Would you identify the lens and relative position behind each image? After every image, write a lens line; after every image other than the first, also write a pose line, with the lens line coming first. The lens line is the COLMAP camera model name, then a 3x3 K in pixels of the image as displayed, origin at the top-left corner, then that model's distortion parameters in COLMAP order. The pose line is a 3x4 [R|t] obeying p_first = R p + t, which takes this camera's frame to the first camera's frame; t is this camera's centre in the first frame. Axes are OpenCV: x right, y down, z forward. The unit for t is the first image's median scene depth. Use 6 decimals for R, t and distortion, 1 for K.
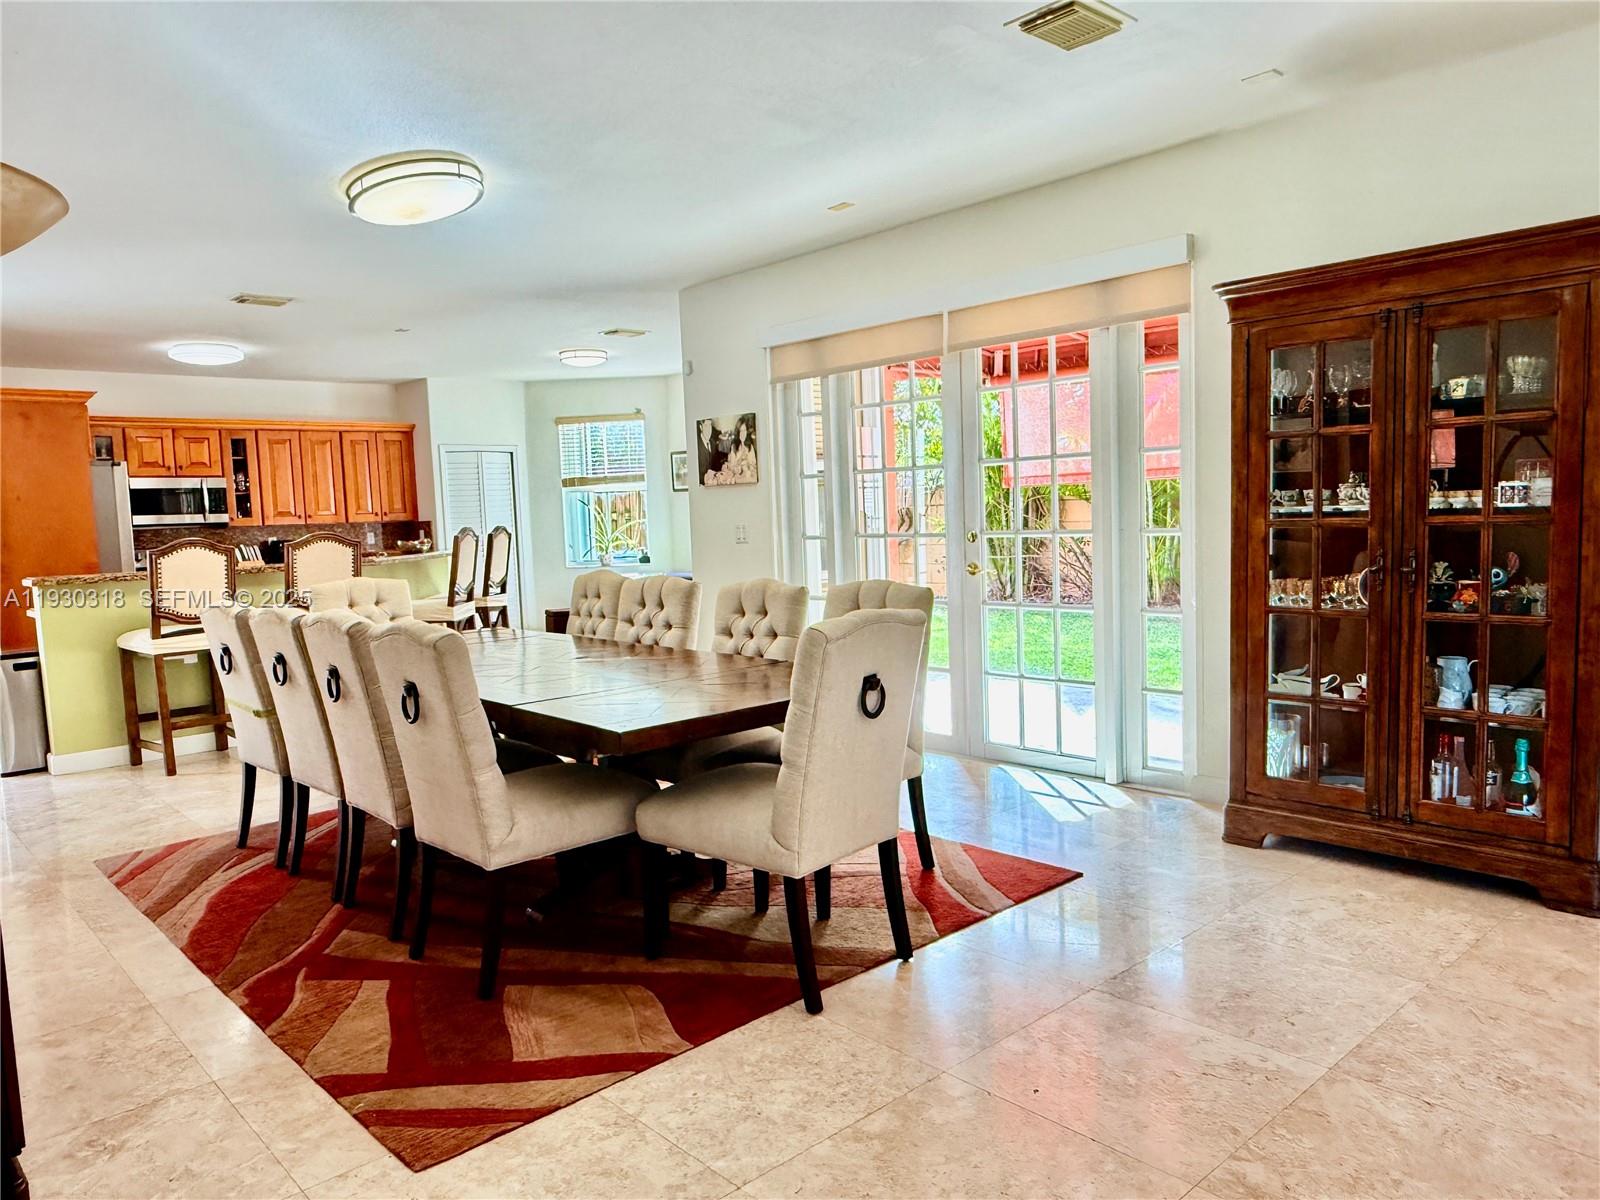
lens RADIAL K [[1117.9, 0, 786.2], [0, 1117.9, 612.2], [0, 0, 1]] dist [0.001560, 0.007510]
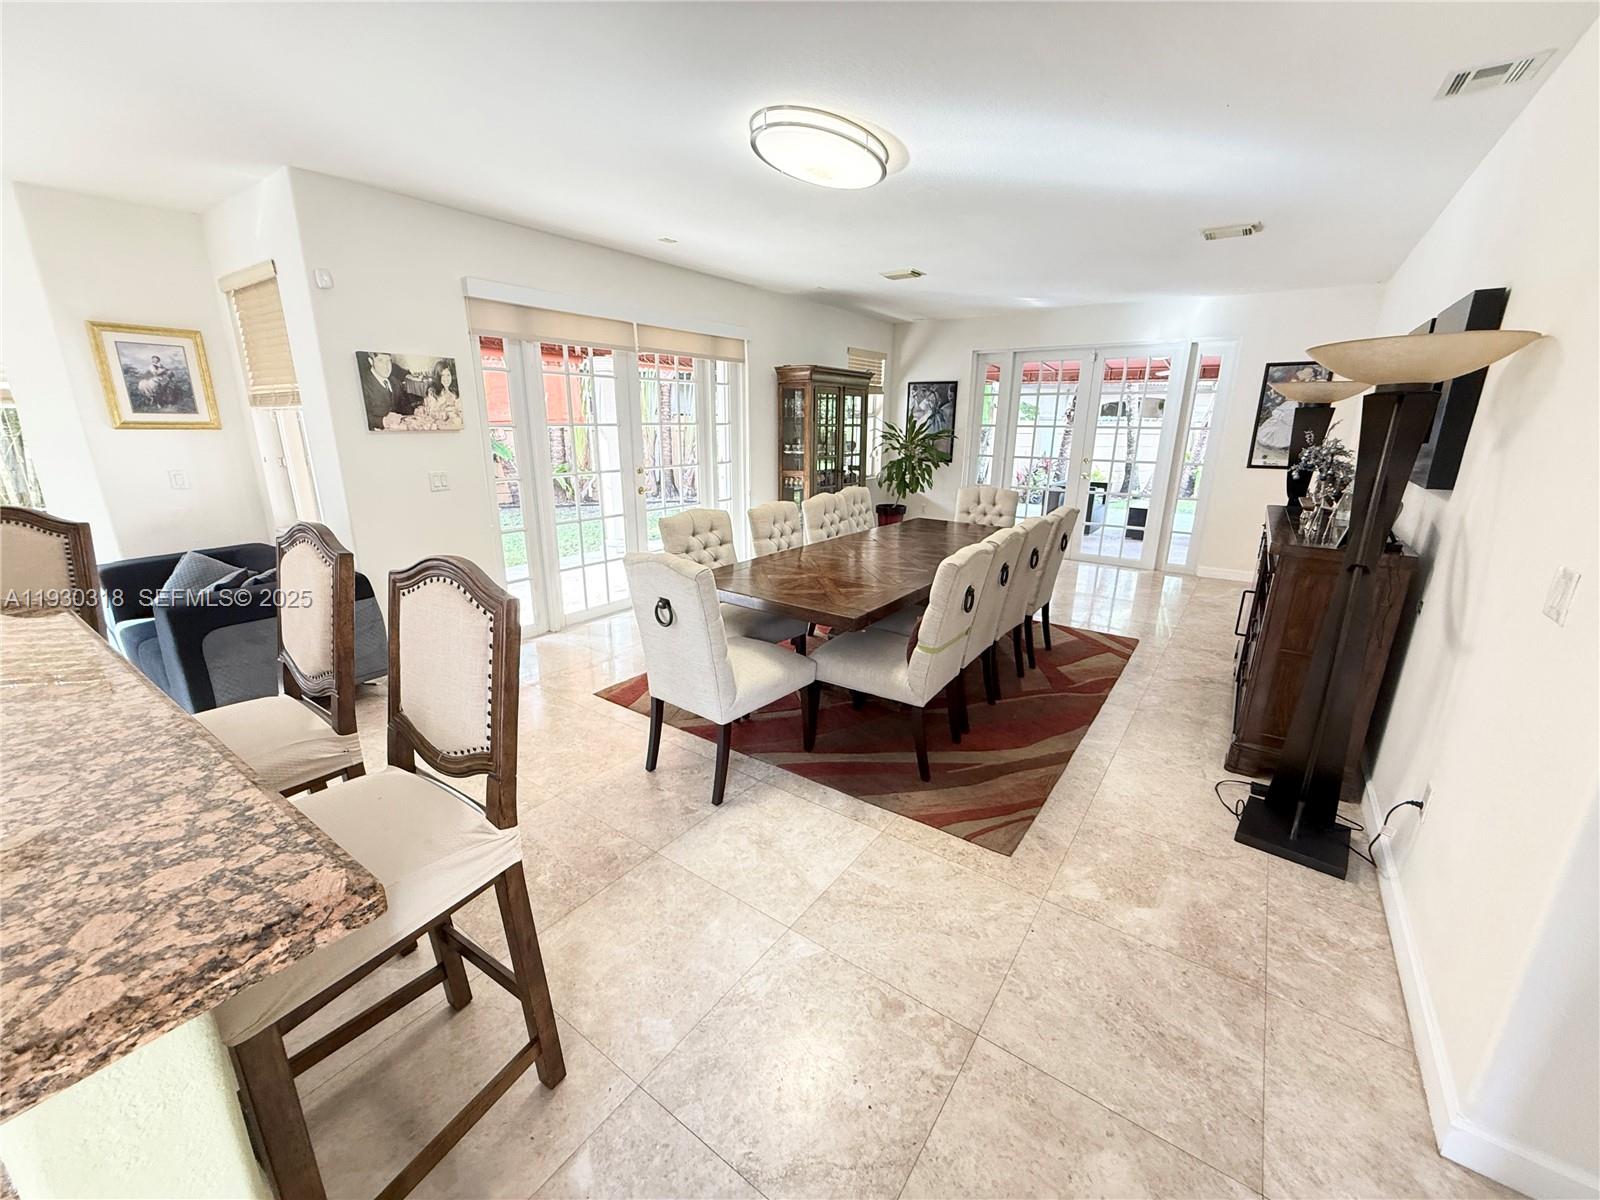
lens RADIAL K [[639.2, 0, 795.3], [0, 639.2, 602.1], [0, 0, 1]] dist [0.004196, -0.000061]
pose [[-0.210449, -0.232236, 0.949620, -0.460313], [0.091662, 0.962407, 0.255677, -0.056926], [-0.973298, 0.140851, -0.181250, 0.552475]]
